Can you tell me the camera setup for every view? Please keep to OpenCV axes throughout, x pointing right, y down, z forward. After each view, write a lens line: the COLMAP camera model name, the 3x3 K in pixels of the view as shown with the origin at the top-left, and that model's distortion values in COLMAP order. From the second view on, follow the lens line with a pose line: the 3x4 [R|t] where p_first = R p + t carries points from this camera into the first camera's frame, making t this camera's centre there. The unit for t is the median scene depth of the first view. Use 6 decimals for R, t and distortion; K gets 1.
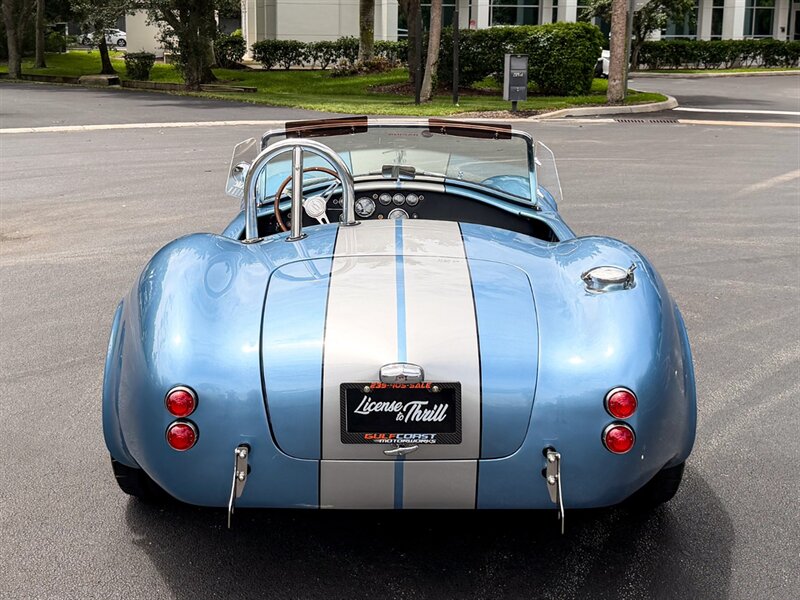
lens RADIAL K [[1028.2, 0, 384.9], [0, 1028.2, 183.9], [0, 0, 1]] dist [0.194454, -0.434776]
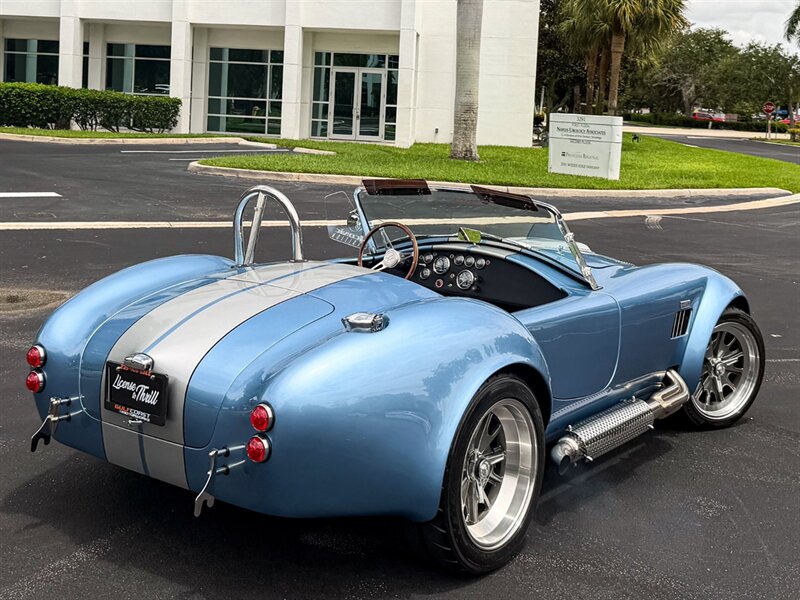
lens RADIAL K [[1018.9, 0, 356.2], [0, 1018.9, 144.0], [0, 0, 1]] dist [0.209723, -0.507470]
pose [[0.783790, 0.037800, -0.619875, 0.953812], [-0.114553, 0.989818, -0.084486, -0.003686], [0.610370, 0.137227, 0.780139, 0.129562]]
